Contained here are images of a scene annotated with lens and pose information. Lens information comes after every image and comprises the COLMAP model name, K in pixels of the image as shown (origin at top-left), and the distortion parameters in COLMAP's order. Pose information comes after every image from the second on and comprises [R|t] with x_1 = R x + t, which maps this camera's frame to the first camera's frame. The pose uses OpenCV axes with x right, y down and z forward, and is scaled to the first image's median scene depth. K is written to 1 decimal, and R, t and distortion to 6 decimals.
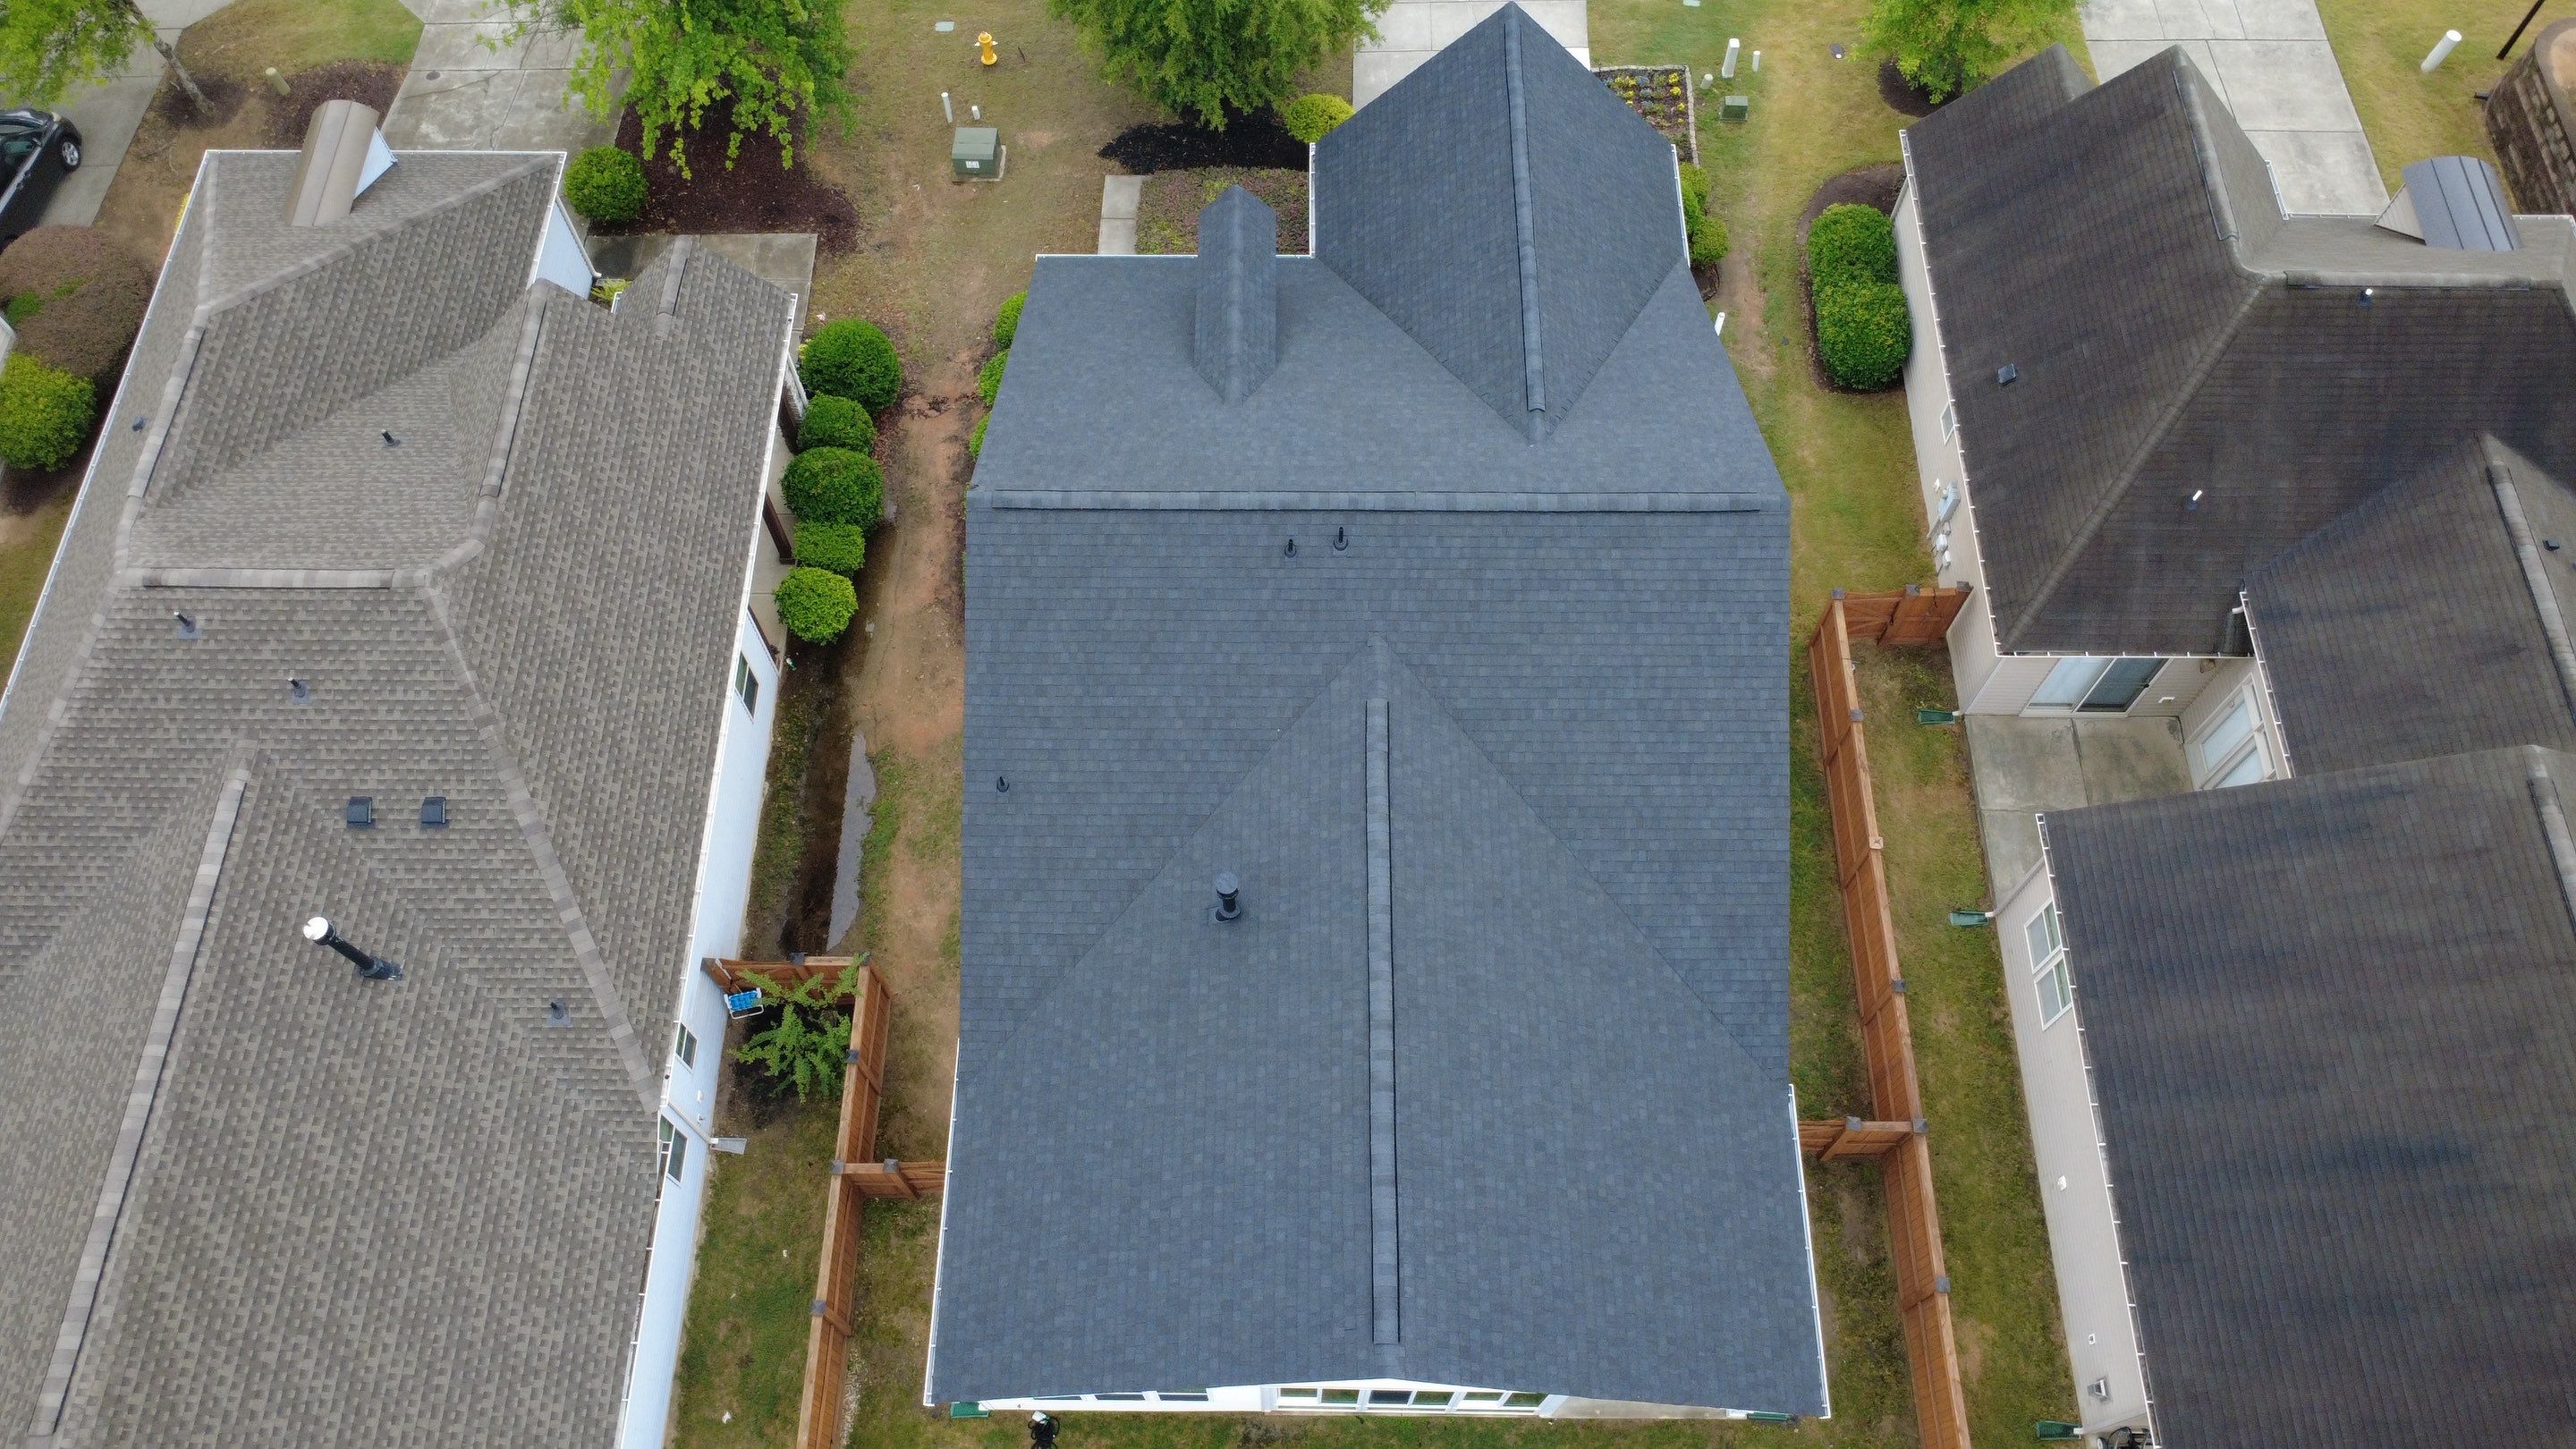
lens RADIAL K [[1858.9, 0, 1279.8], [0, 1858.9, 726.7], [0, 0, 1]] dist [0.001631, -0.003353]
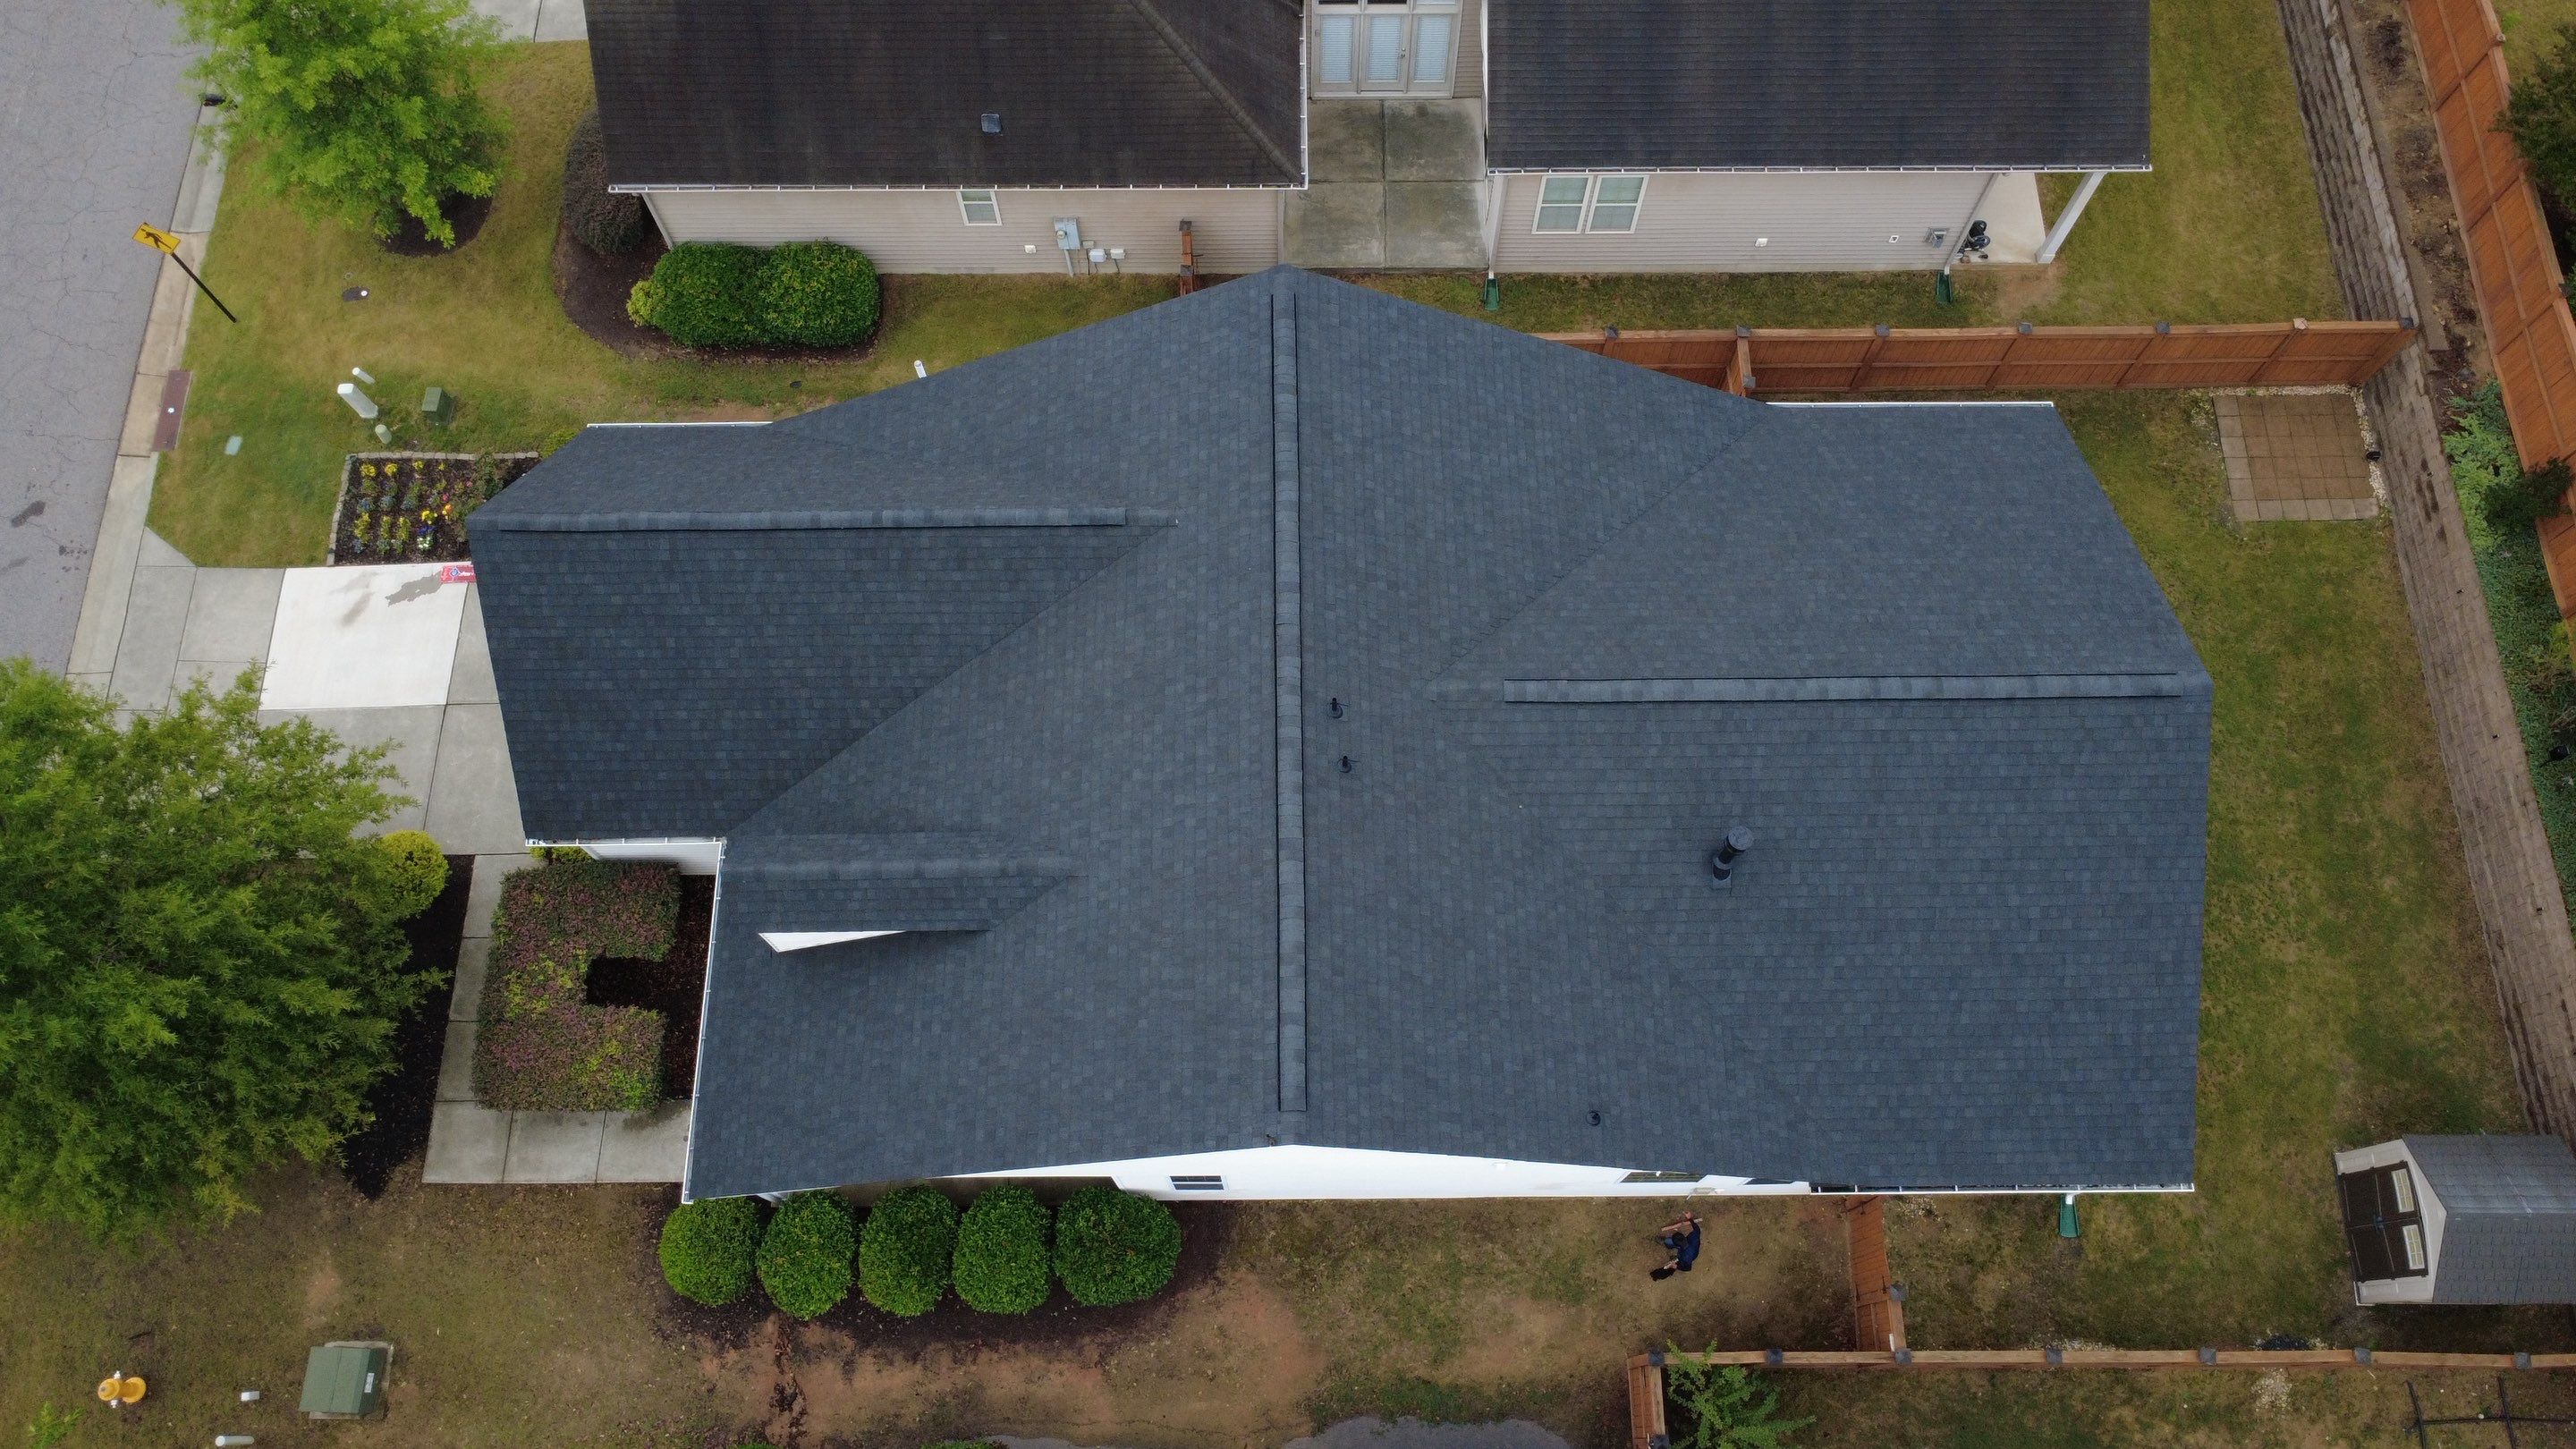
lens RADIAL K [[1858.9, 0, 1290.1], [0, 1858.9, 729.0], [0, 0, 1]] dist [0.001631, -0.003353]
pose [[-0.019038, -0.929092, 0.369357, -0.293907], [0.888911, 0.153381, 0.431637, -0.487901], [-0.457683, 0.336543, 0.822961, 0.294786]]
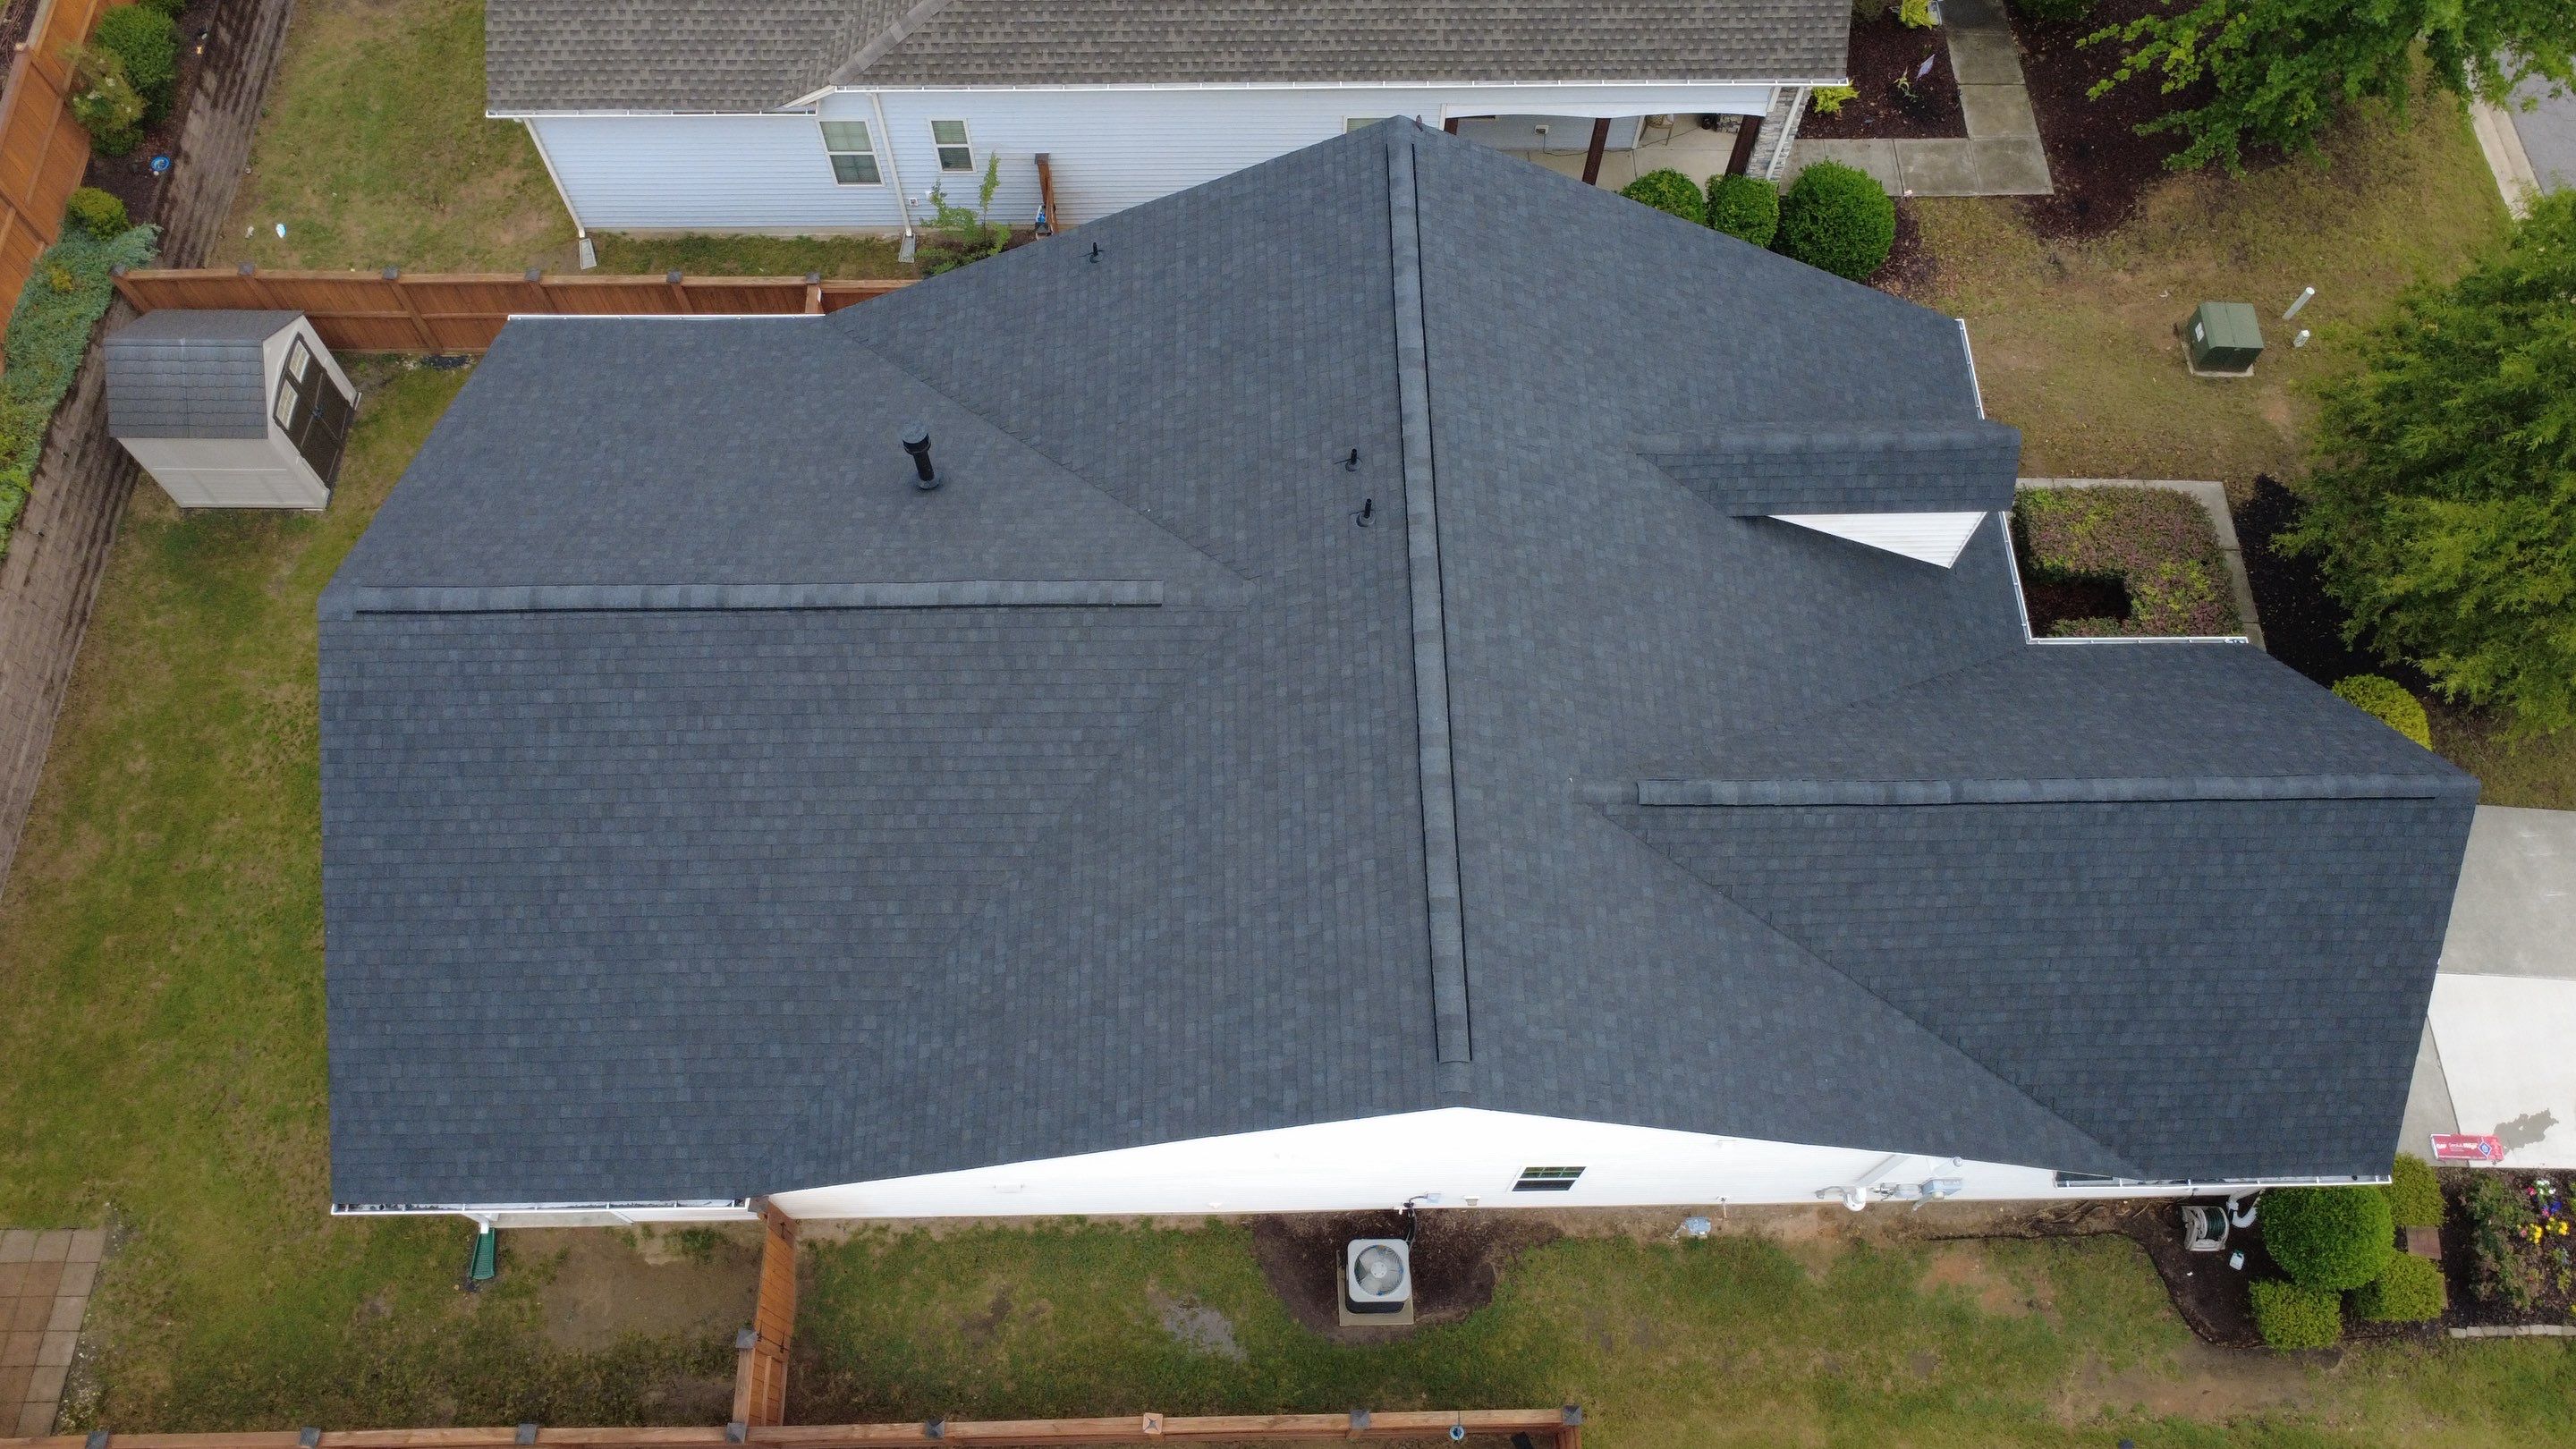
lens RADIAL K [[1858.9, 0, 1286.2], [0, 1858.9, 721.9], [0, 0, 1]] dist [0.001631, -0.003353]
pose [[0.027622, 0.907363, -0.419439, 0.417203], [-0.893257, 0.210750, 0.397086, -0.347575], [0.448698, 0.363699, 0.816329, 0.401143]]
